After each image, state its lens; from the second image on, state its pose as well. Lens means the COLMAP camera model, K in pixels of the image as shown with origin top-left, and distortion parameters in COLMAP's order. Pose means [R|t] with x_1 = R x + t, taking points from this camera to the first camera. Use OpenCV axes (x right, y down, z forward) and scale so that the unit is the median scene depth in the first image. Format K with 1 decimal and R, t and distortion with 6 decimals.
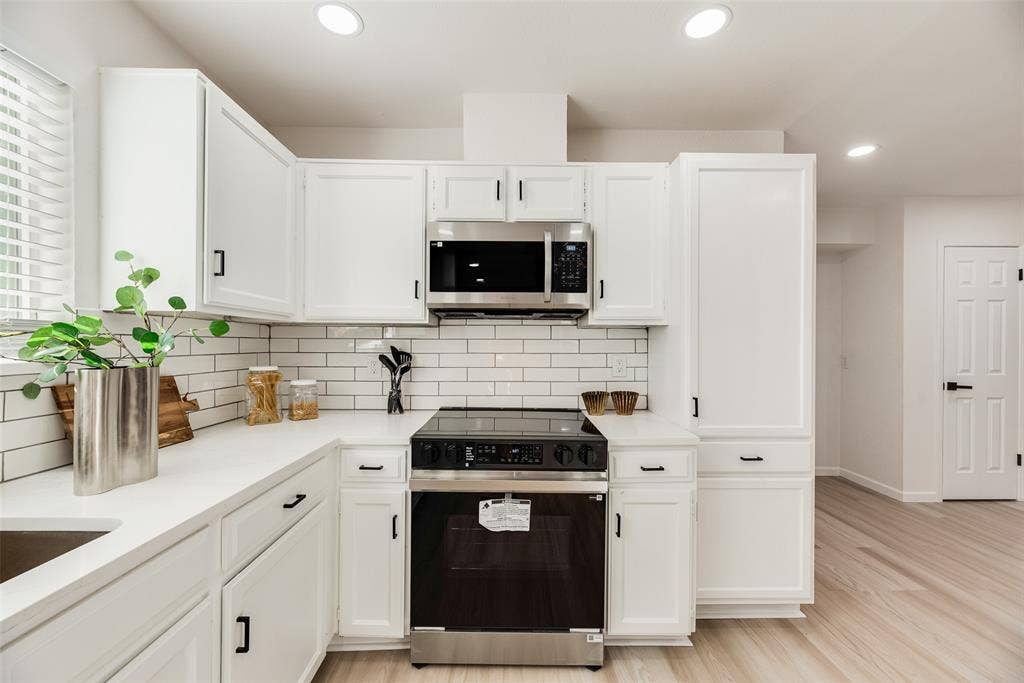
lens RADIAL K [[412.9, 0, 513.8], [0, 412.9, 346.0], [0, 0, 1]] dist [0.002945, -0.000942]
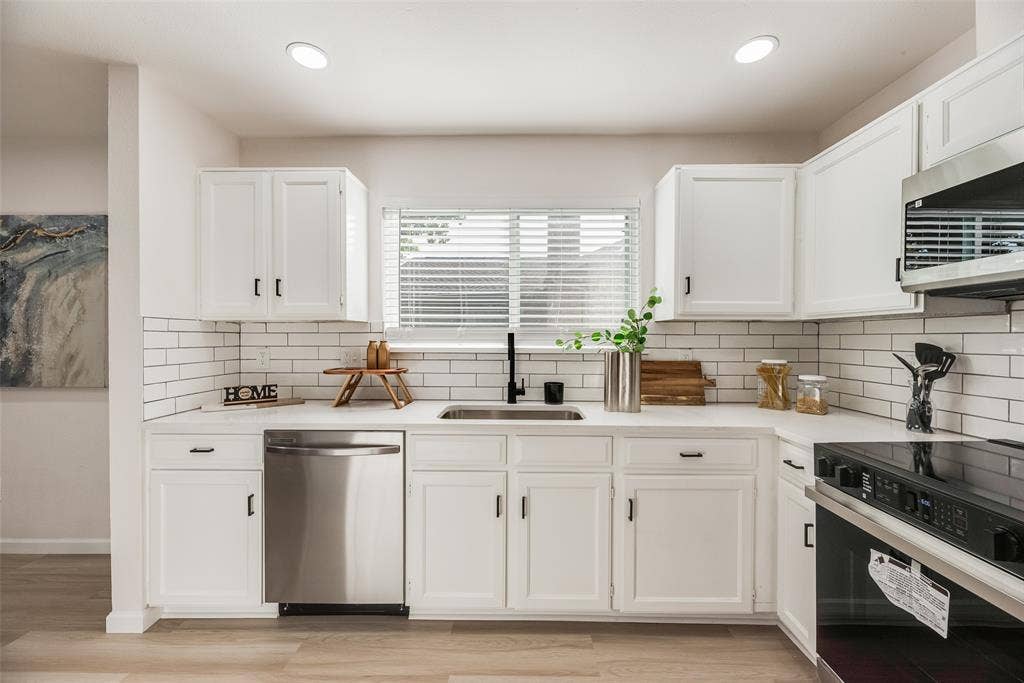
lens RADIAL K [[412.9, 0, 513.5], [0, 412.9, 342.2], [0, 0, 1]] dist [0.002945, -0.000942]
pose [[-0.026560, 0.003827, -0.999640, 0.650045], [-0.007571, 0.999963, 0.004029, 0.001639], [0.999619, 0.007675, -0.026530, 0.345365]]
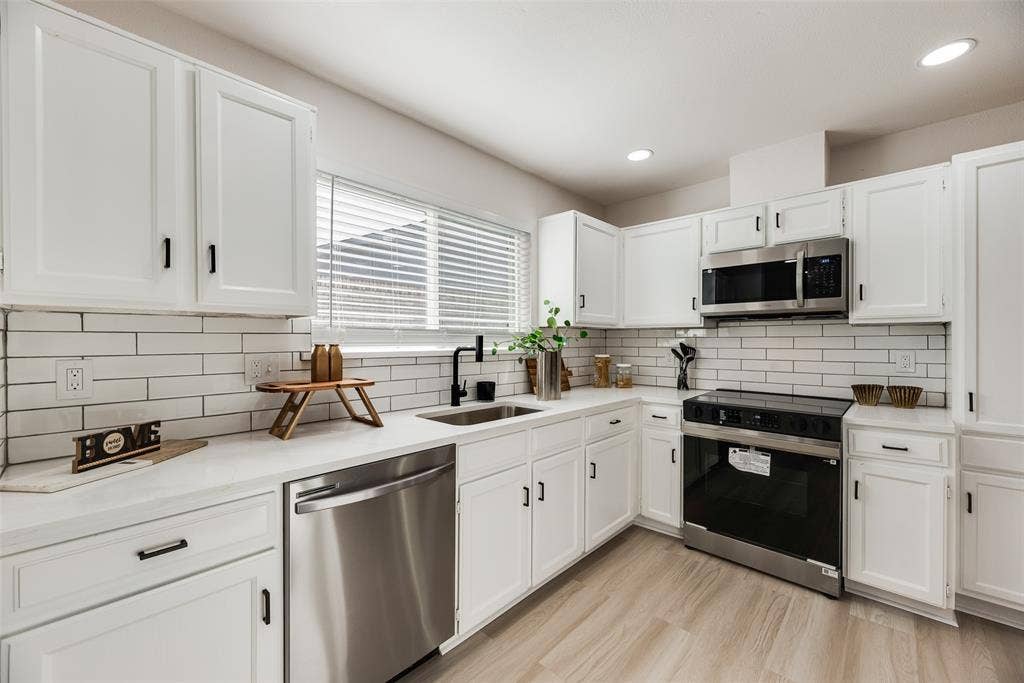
lens RADIAL K [[412.9, 0, 513.8], [0, 412.9, 343.7], [0, 0, 1]] dist [0.002945, -0.000942]
pose [[0.724260, 0.000092, -0.689527, 0.356668], [0.000121, 1.000000, 0.000261, 0.004271], [0.689527, -0.000273, 0.724260, -0.566393]]
